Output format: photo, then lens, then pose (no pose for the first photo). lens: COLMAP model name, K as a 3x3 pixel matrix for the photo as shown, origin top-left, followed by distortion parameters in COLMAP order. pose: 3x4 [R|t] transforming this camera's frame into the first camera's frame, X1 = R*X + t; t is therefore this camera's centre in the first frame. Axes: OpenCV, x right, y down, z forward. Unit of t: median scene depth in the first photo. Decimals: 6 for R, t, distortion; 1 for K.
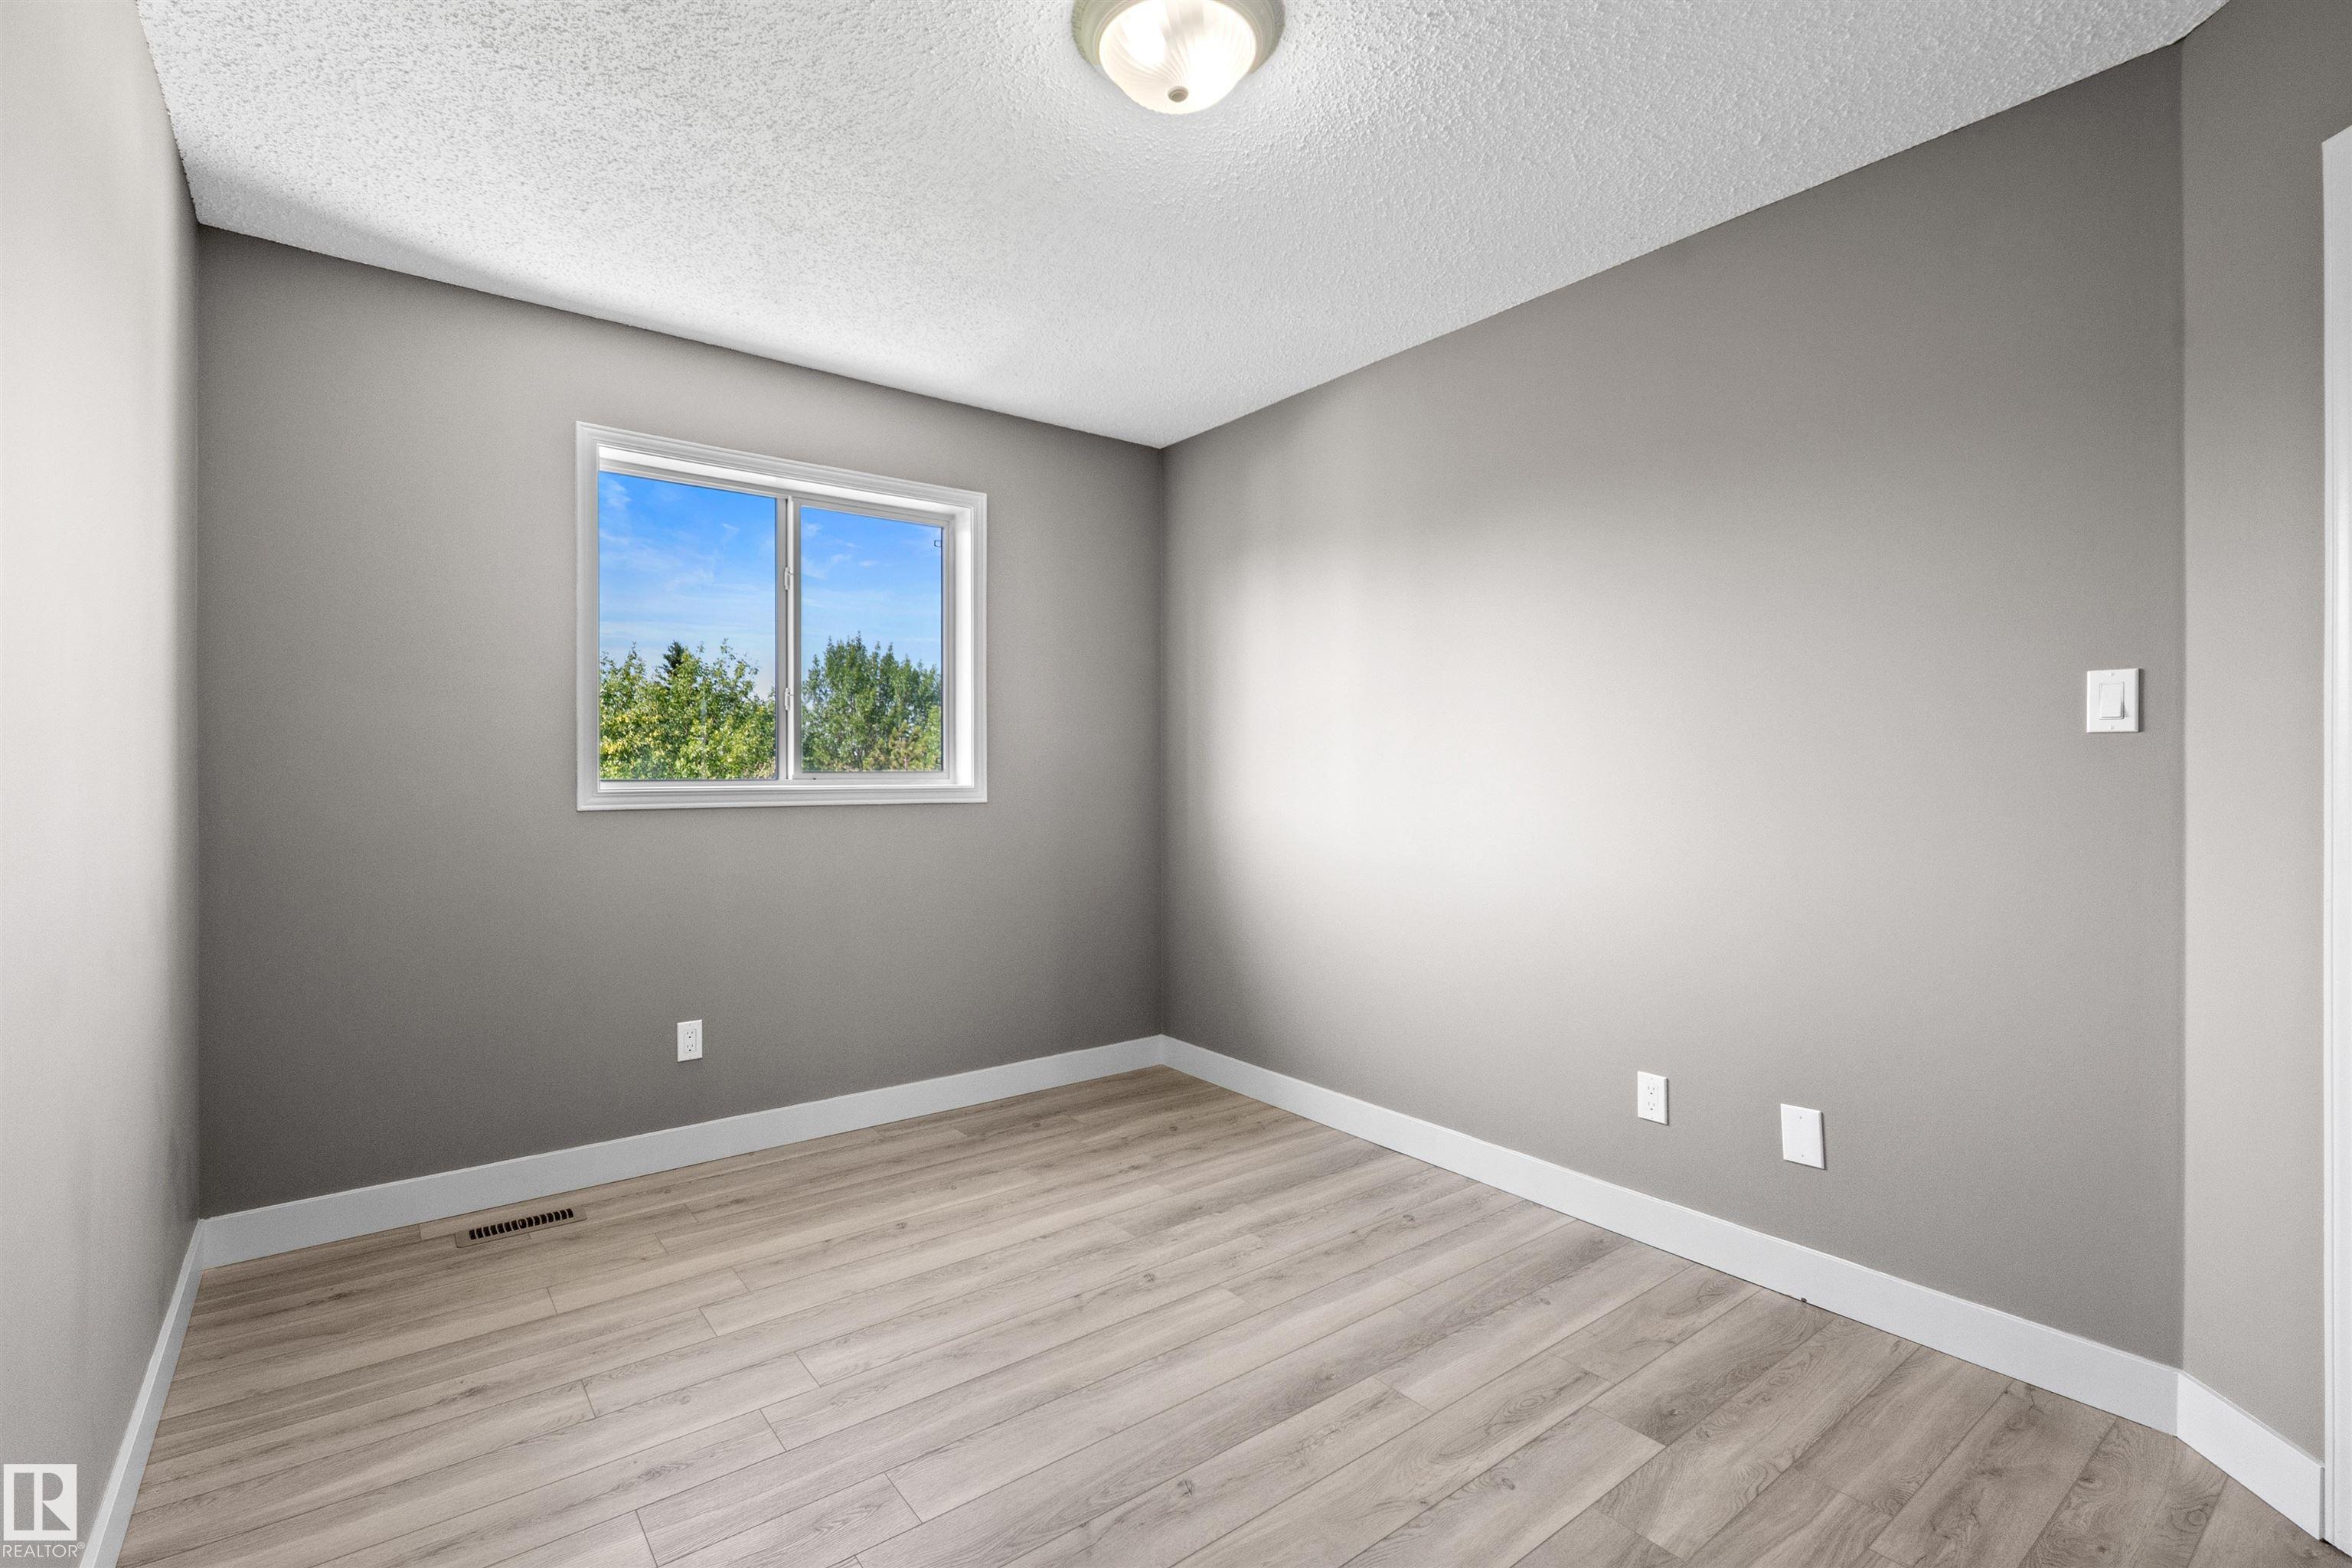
lens RADIAL K [[1046.1, 0, 1148.5], [0, 1046.1, 771.1], [0, 0, 1]] dist [0.009578, -0.006827]
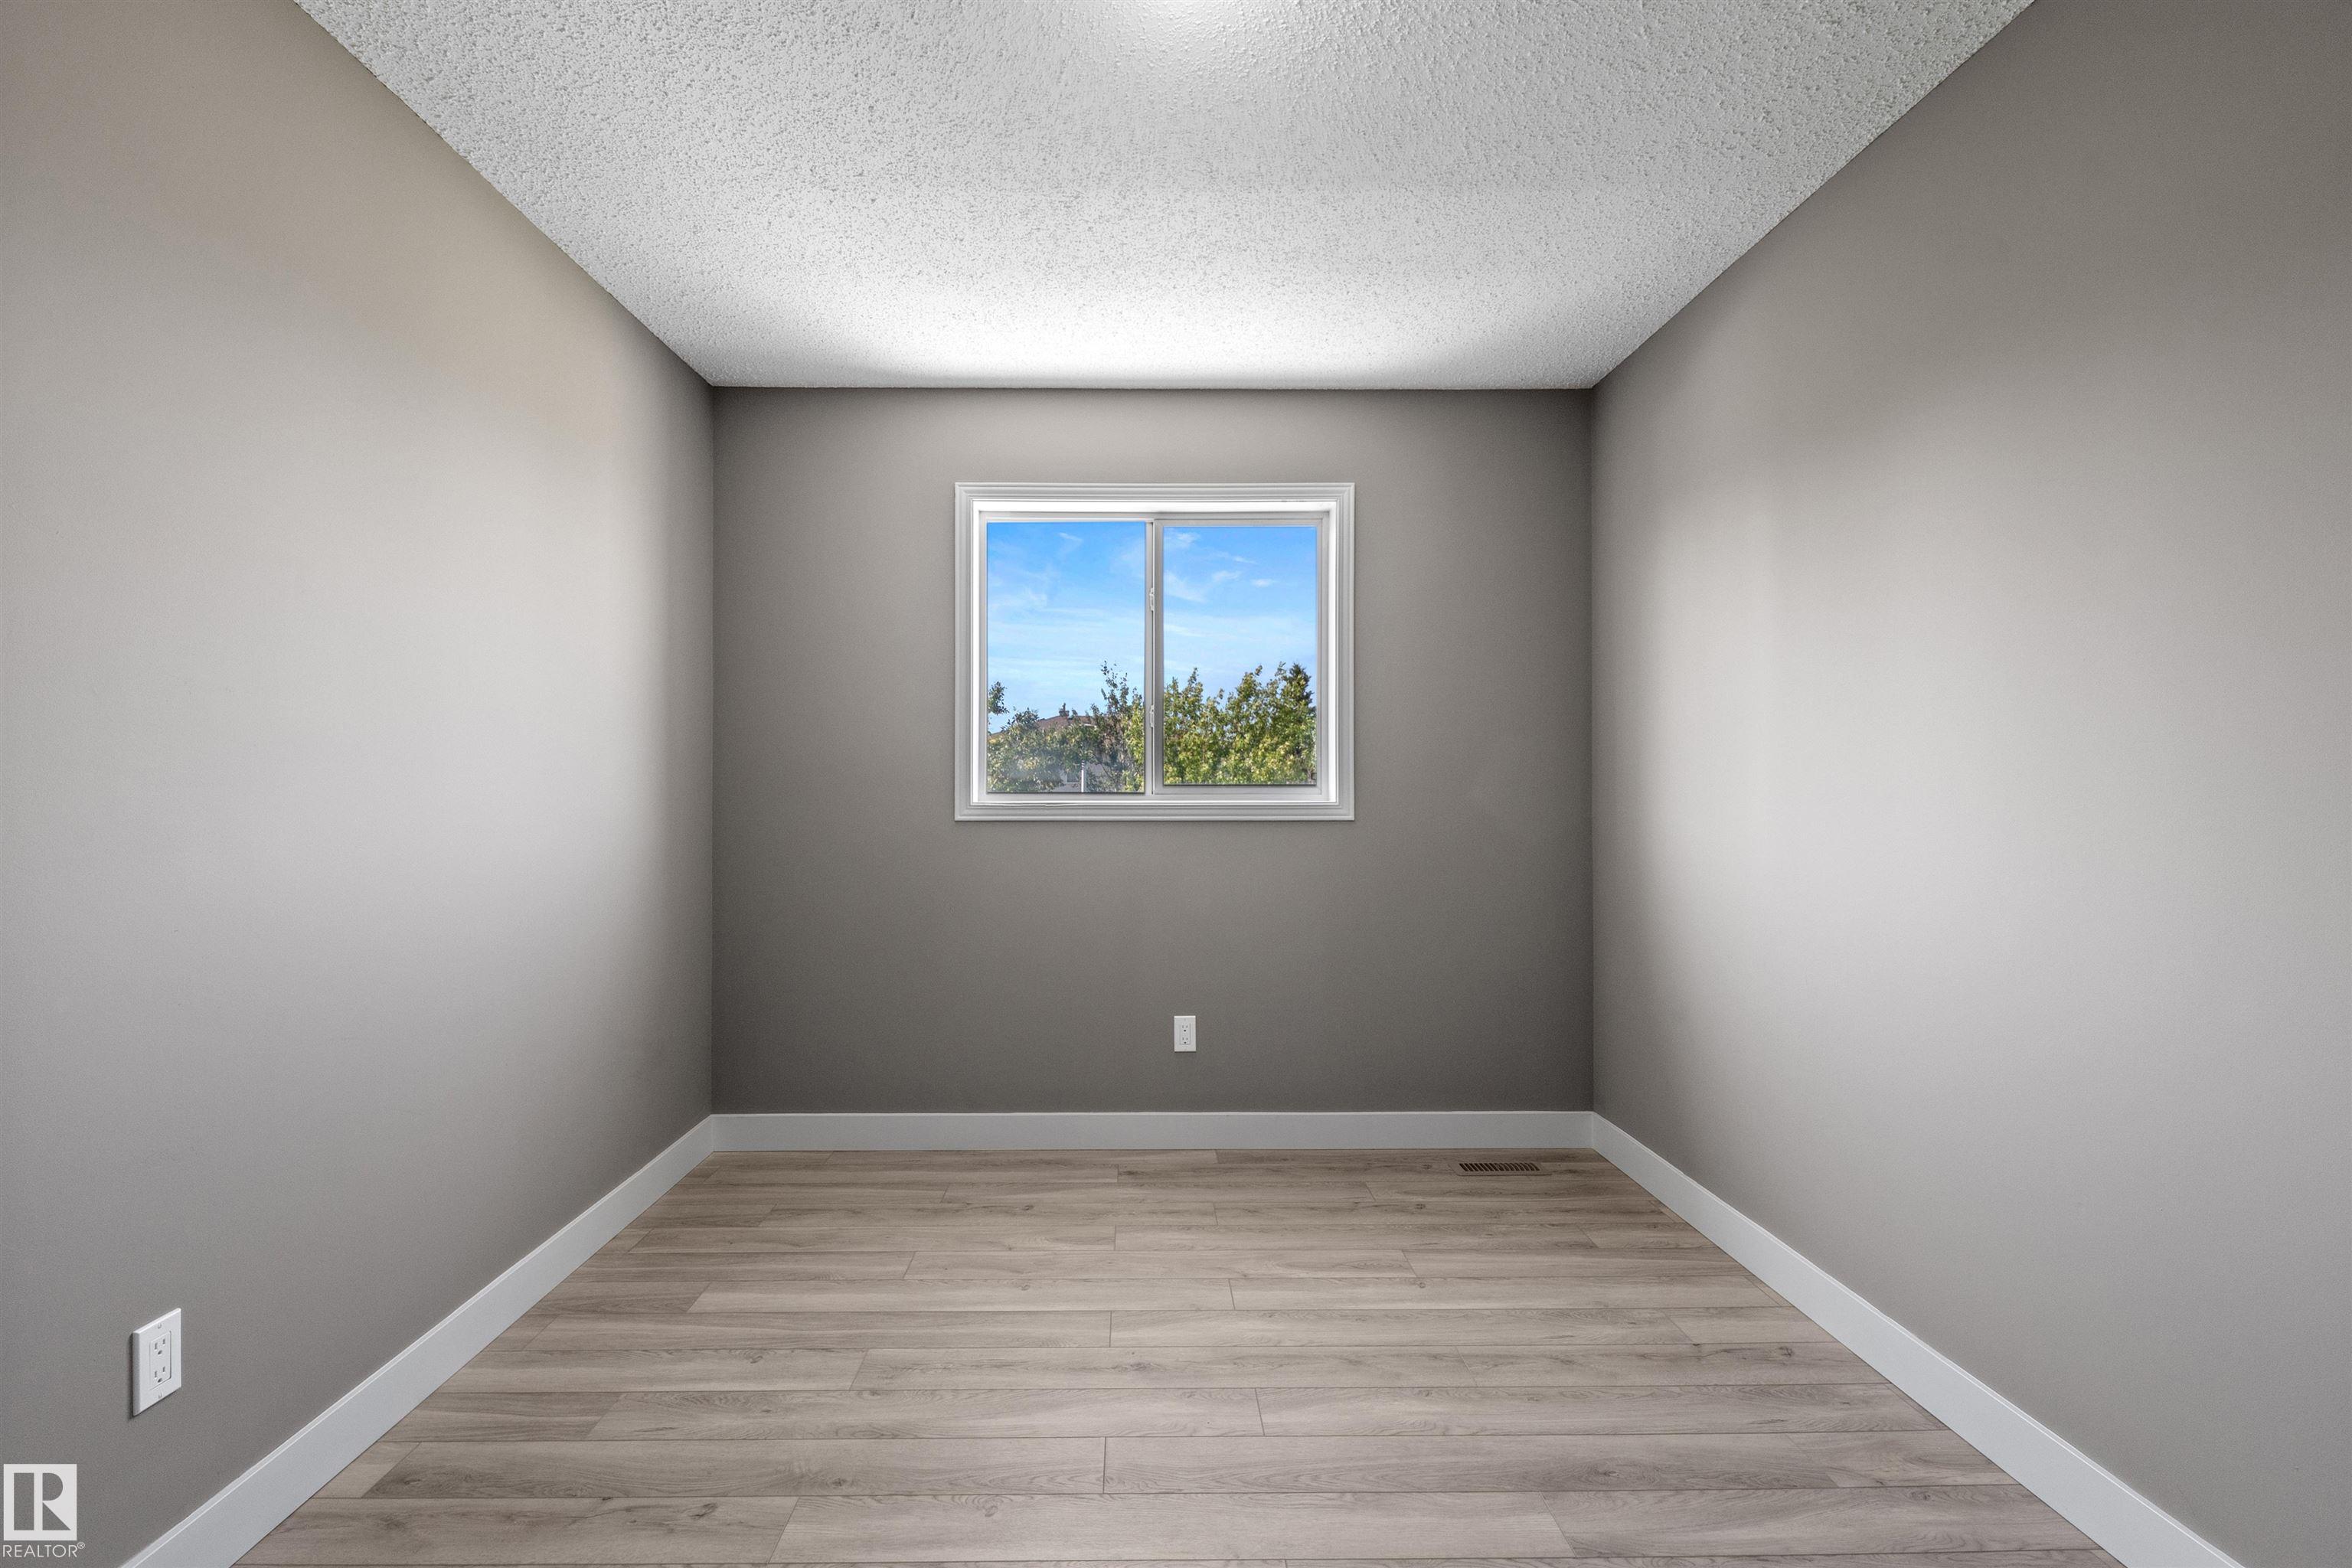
lens RADIAL K [[1046.1, 0, 1150.1], [0, 1046.1, 782.7], [0, 0, 1]] dist [0.009578, -0.006827]
pose [[0.805727, -0.001343, -0.592286, 0.305032], [-0.000484, 0.999996, -0.002926, 0.000531], [0.592287, 0.002644, 0.805722, 0.197545]]
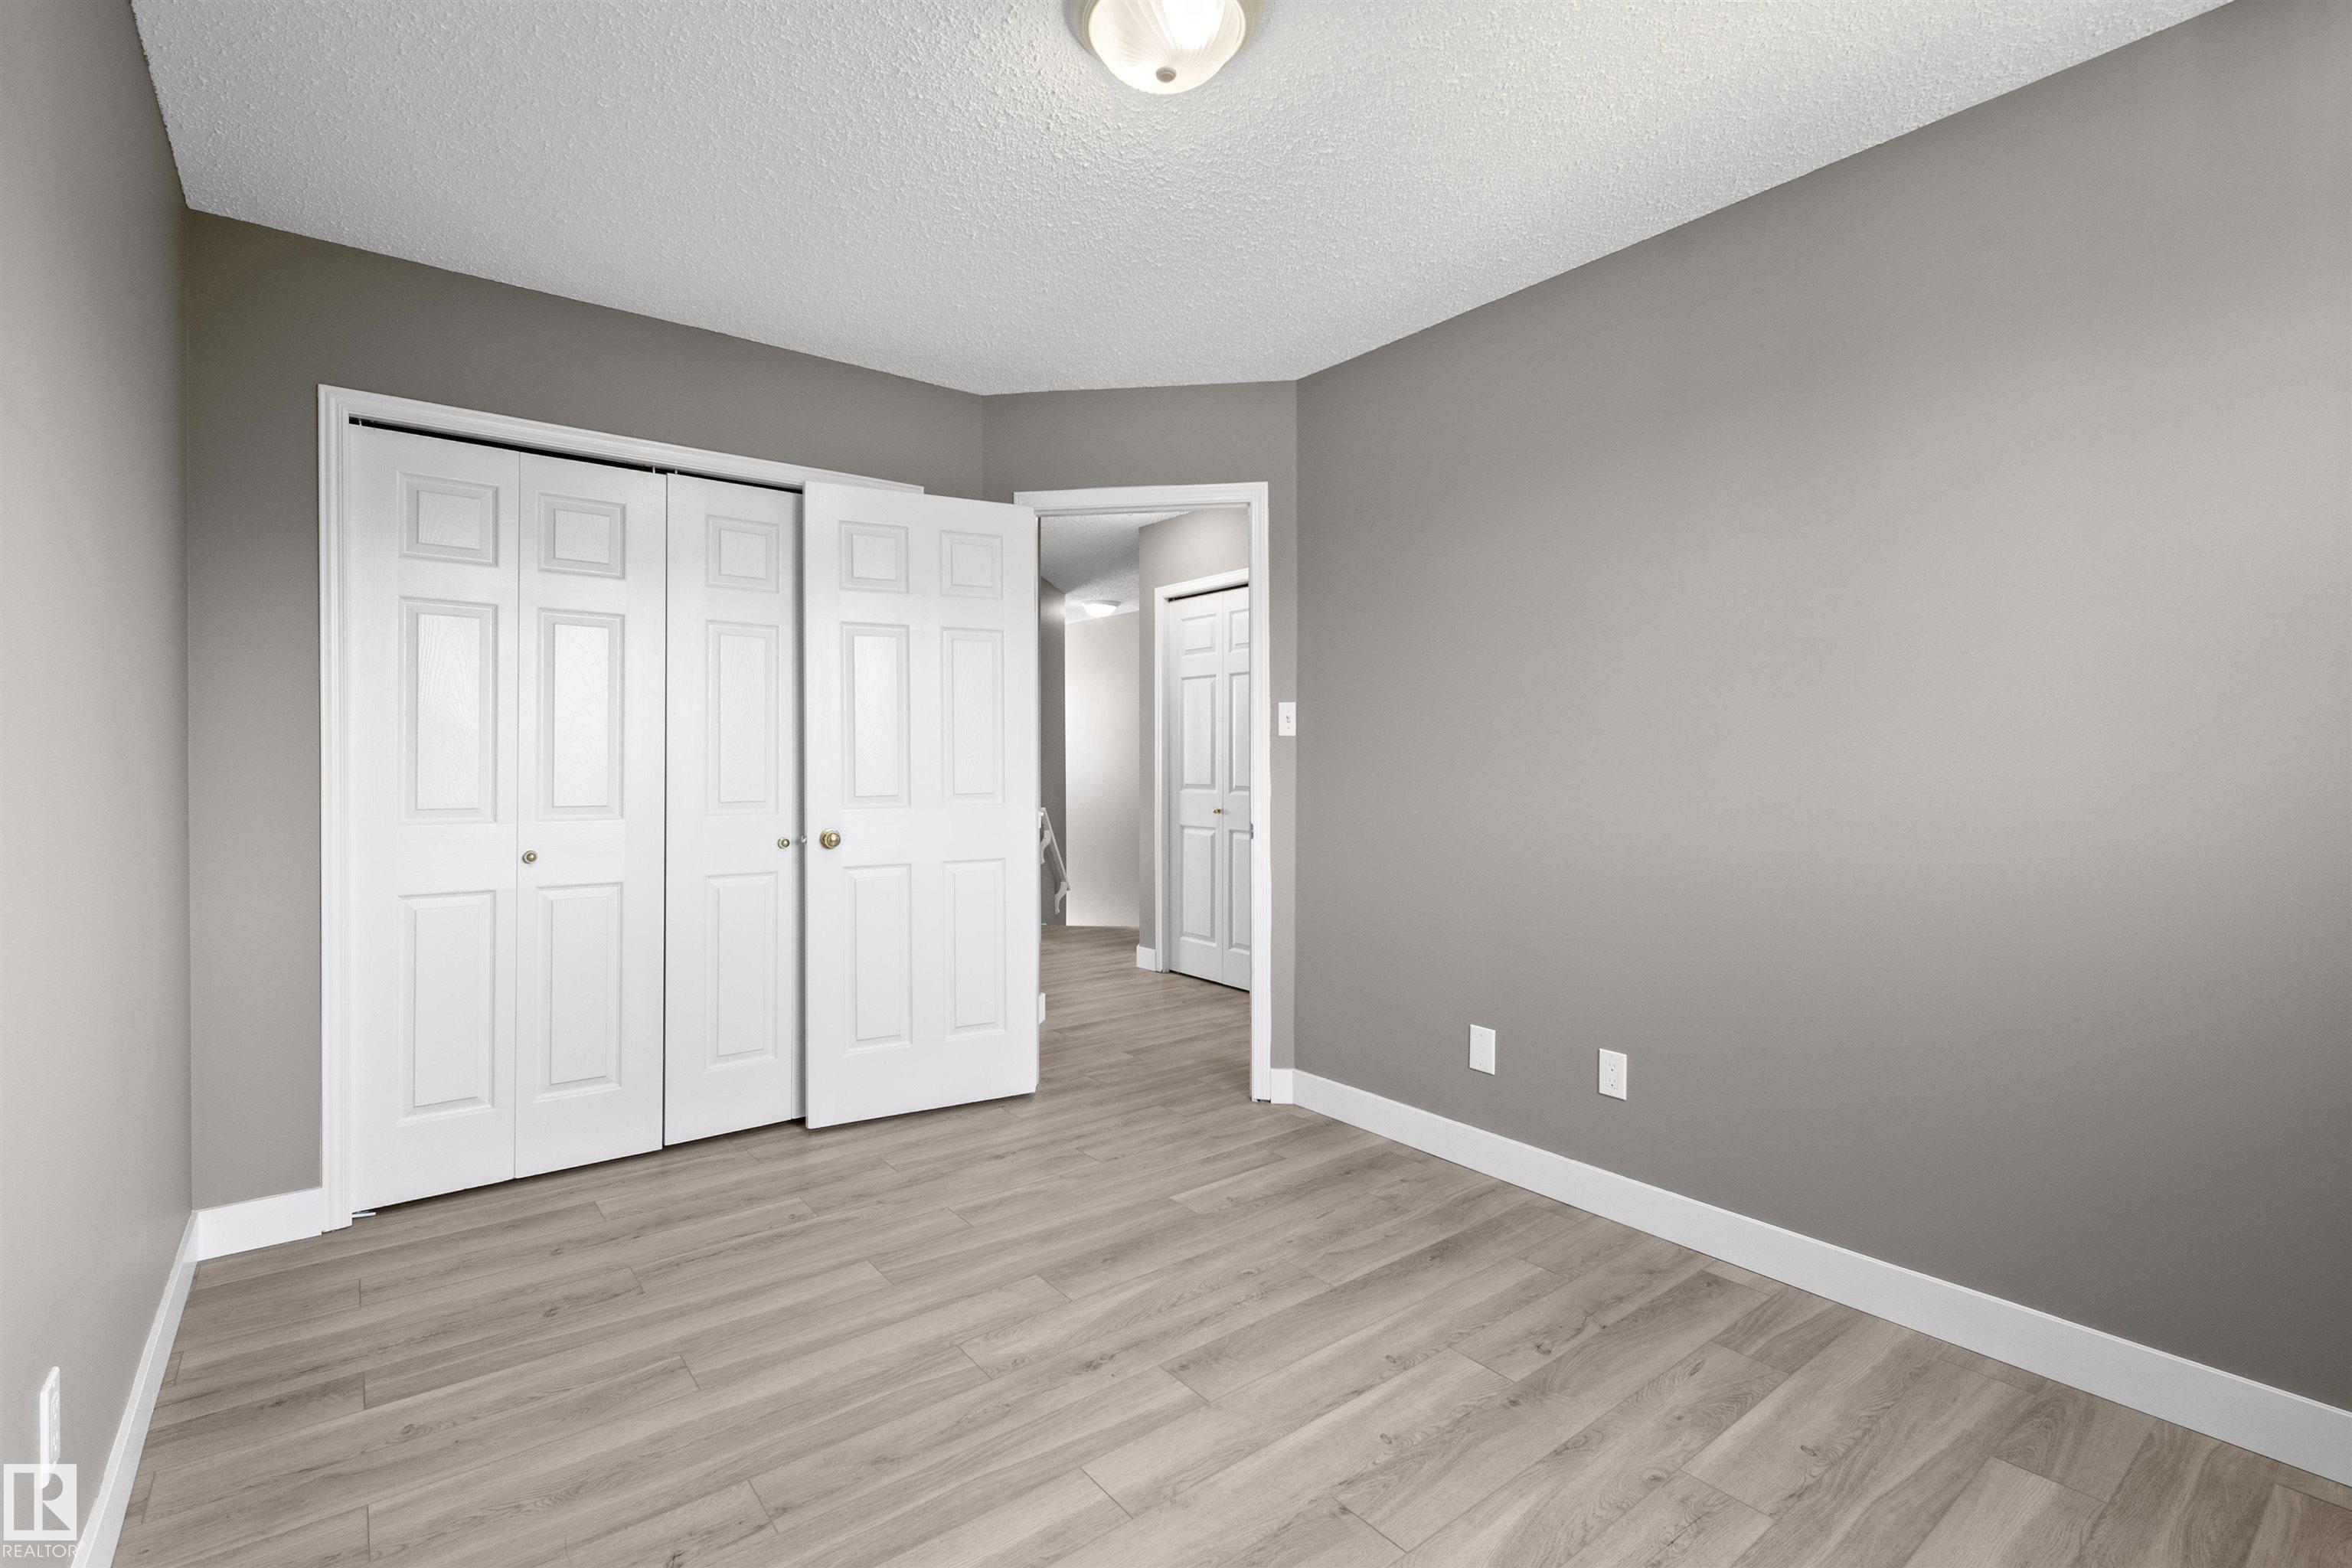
lens RADIAL K [[1046.1, 0, 1141.1], [0, 1046.1, 771.4], [0, 0, 1]] dist [0.009578, -0.006827]
pose [[-0.999971, 0.004065, 0.006388, 0.033442], [0.004116, 0.999960, 0.007932, 0.003037], [-0.006356, 0.007958, -0.999948, 1.213165]]
